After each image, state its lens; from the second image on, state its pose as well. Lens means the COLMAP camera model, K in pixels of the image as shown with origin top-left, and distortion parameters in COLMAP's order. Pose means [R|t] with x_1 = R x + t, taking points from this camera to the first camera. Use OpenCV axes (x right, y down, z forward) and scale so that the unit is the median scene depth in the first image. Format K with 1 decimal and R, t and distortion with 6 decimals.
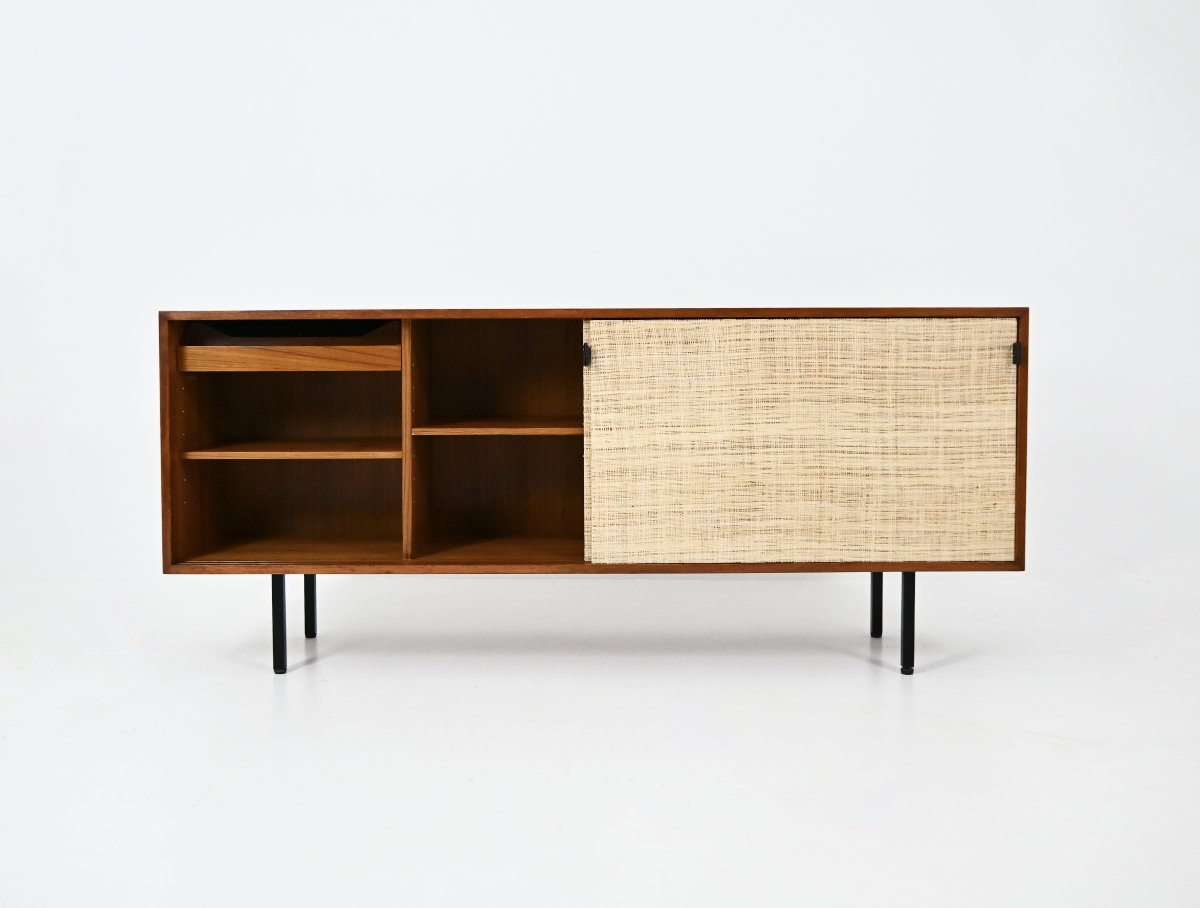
lens RADIAL K [[1204.0, 0, 599.7], [0, 1204.0, 373.3], [0, 0, 1]] dist [0.004017, -0.005934]
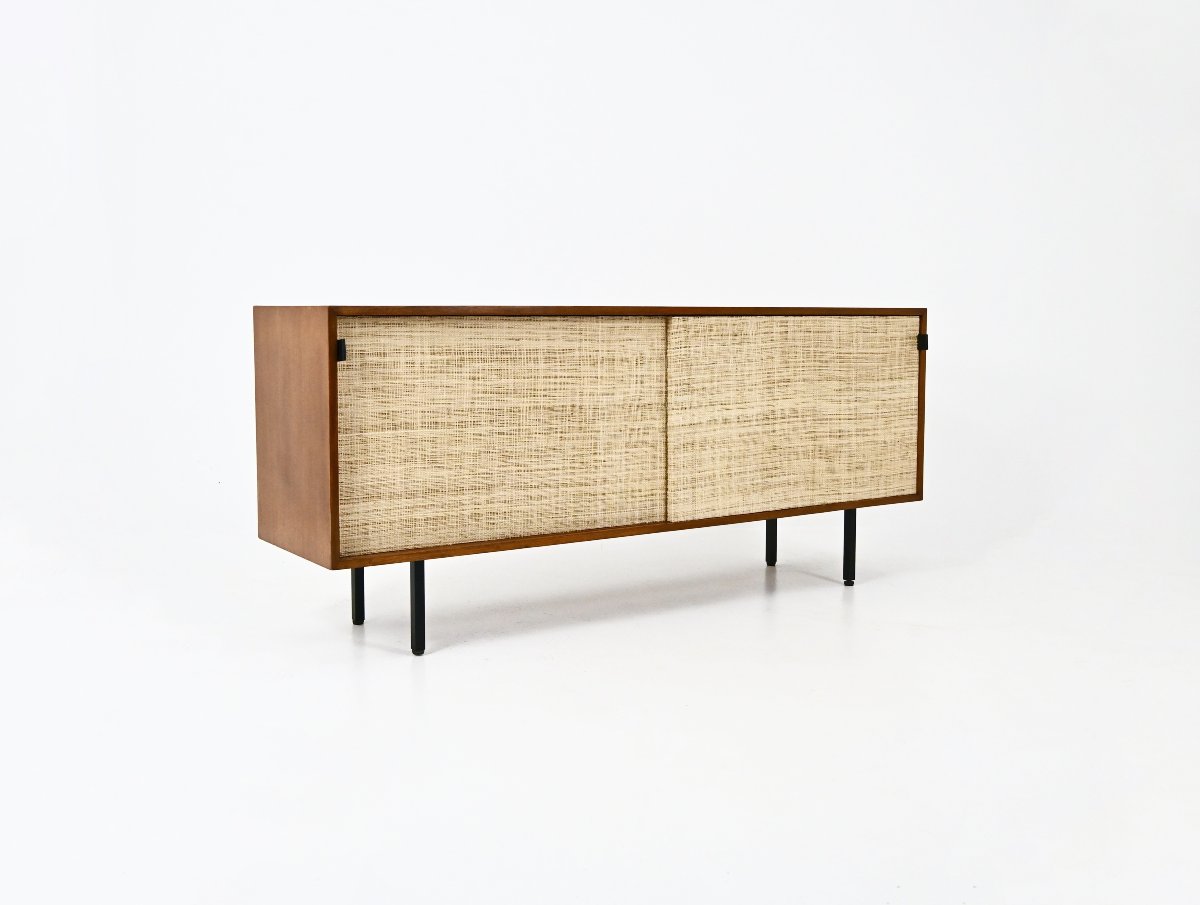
lens RADIAL K [[1280.7, 0, 600.8], [0, 1280.7, 430.6], [0, 0, 1]] dist [-0.011990, -0.000878]
pose [[0.825578, -0.046755, 0.562348, -0.773214], [0.022495, 0.998496, 0.049993, 0.003138], [-0.563840, -0.028623, 0.825388, 0.000833]]
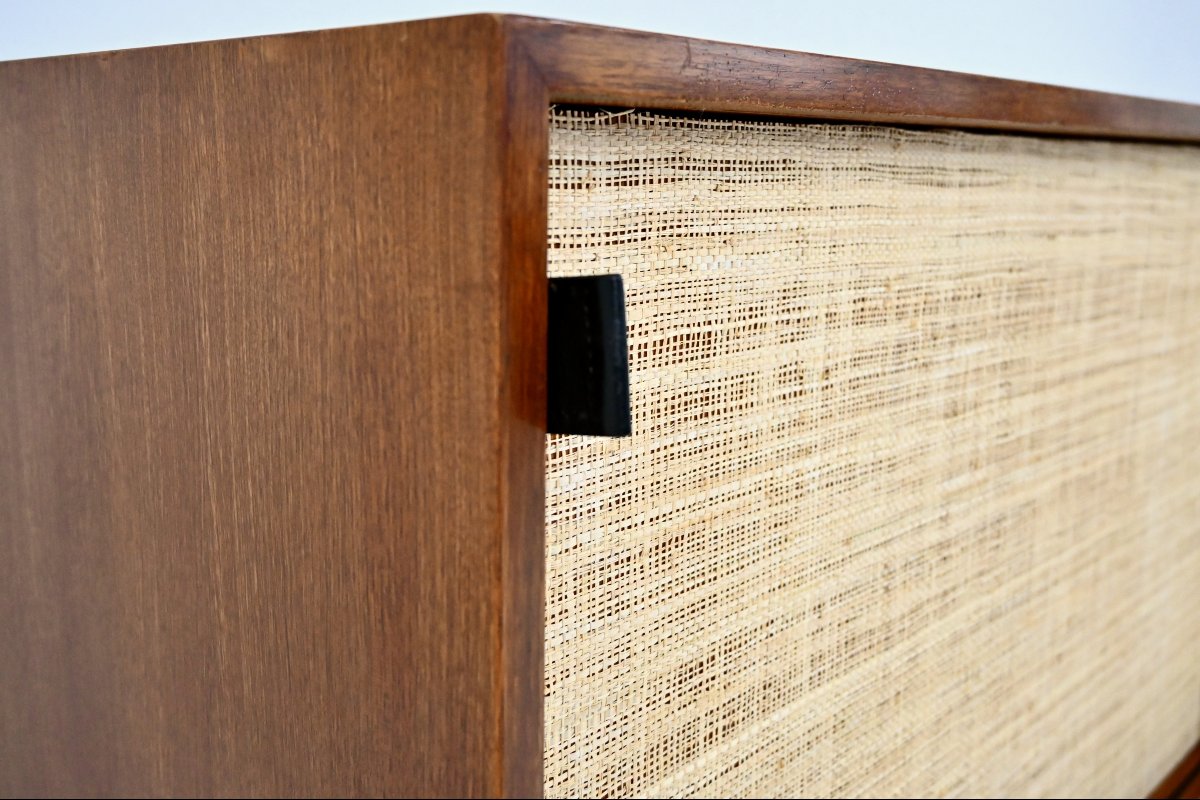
lens RADIAL K [[1255.2, 0, 600.0], [0, 1255.2, 400.0], [0, 0, 1]] dist [0.002099, 0.008623]
pose [[0.651650, -0.130263, 0.747251, -0.459250], [0.026060, 0.988407, 0.149576, -0.031176], [-0.758072, -0.077998, 0.647490, 0.897782]]
